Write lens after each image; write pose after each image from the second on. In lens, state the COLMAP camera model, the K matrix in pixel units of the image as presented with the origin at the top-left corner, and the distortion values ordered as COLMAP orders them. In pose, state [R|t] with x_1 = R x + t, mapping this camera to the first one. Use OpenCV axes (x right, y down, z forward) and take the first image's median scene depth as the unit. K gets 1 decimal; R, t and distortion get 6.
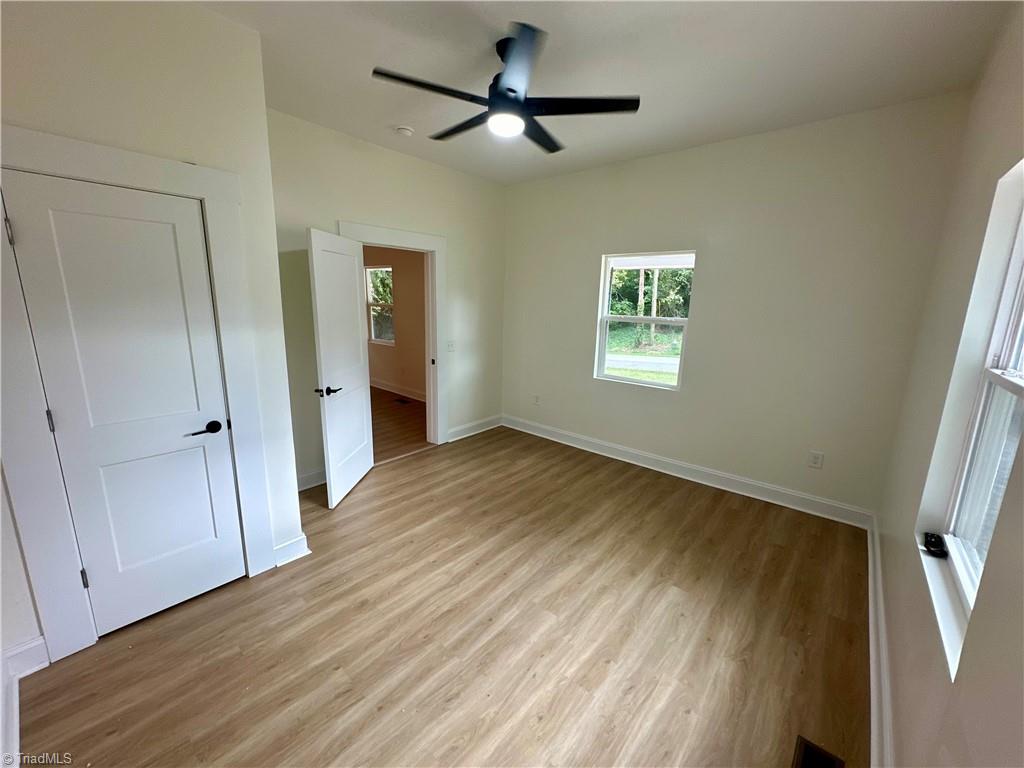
lens RADIAL K [[407.5, 0, 507.3], [0, 407.5, 393.4], [0, 0, 1]] dist [-0.002024, 0.000191]
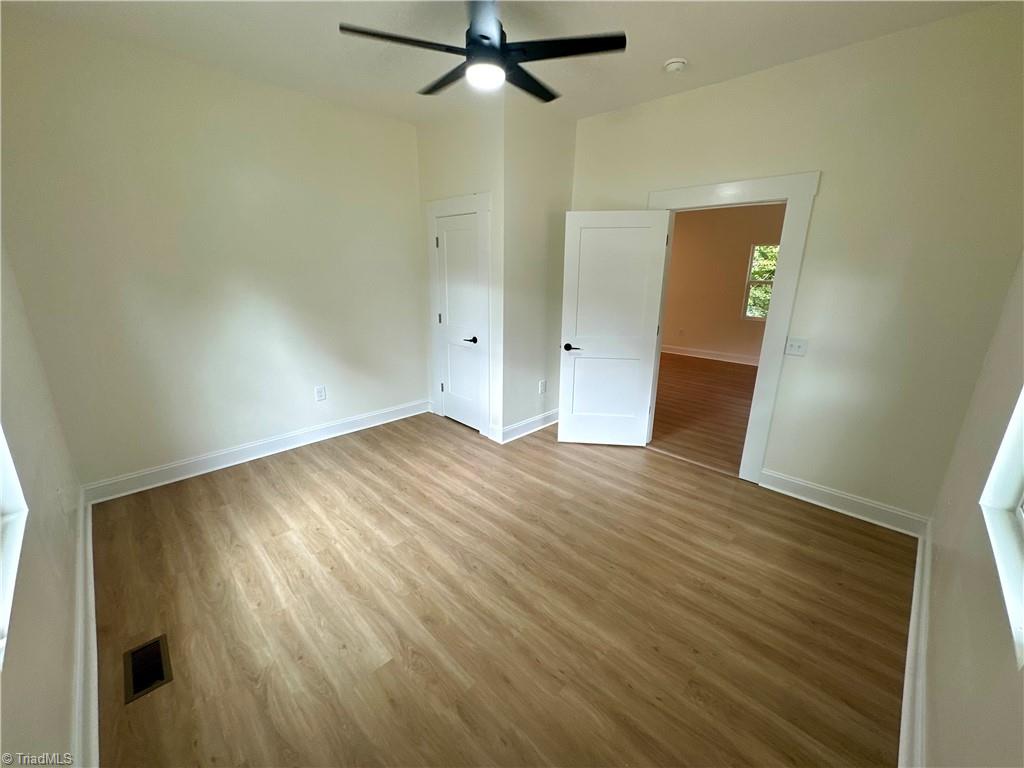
lens RADIAL K [[407.5, 0, 518.6], [0, 407.5, 389.2], [0, 0, 1]] dist [-0.002024, 0.000191]
pose [[-0.059379, 0.262155, -0.963197, 1.000892], [-0.245156, 0.931519, 0.268646, -0.231711], [0.967664, 0.252085, 0.008957, 1.130568]]
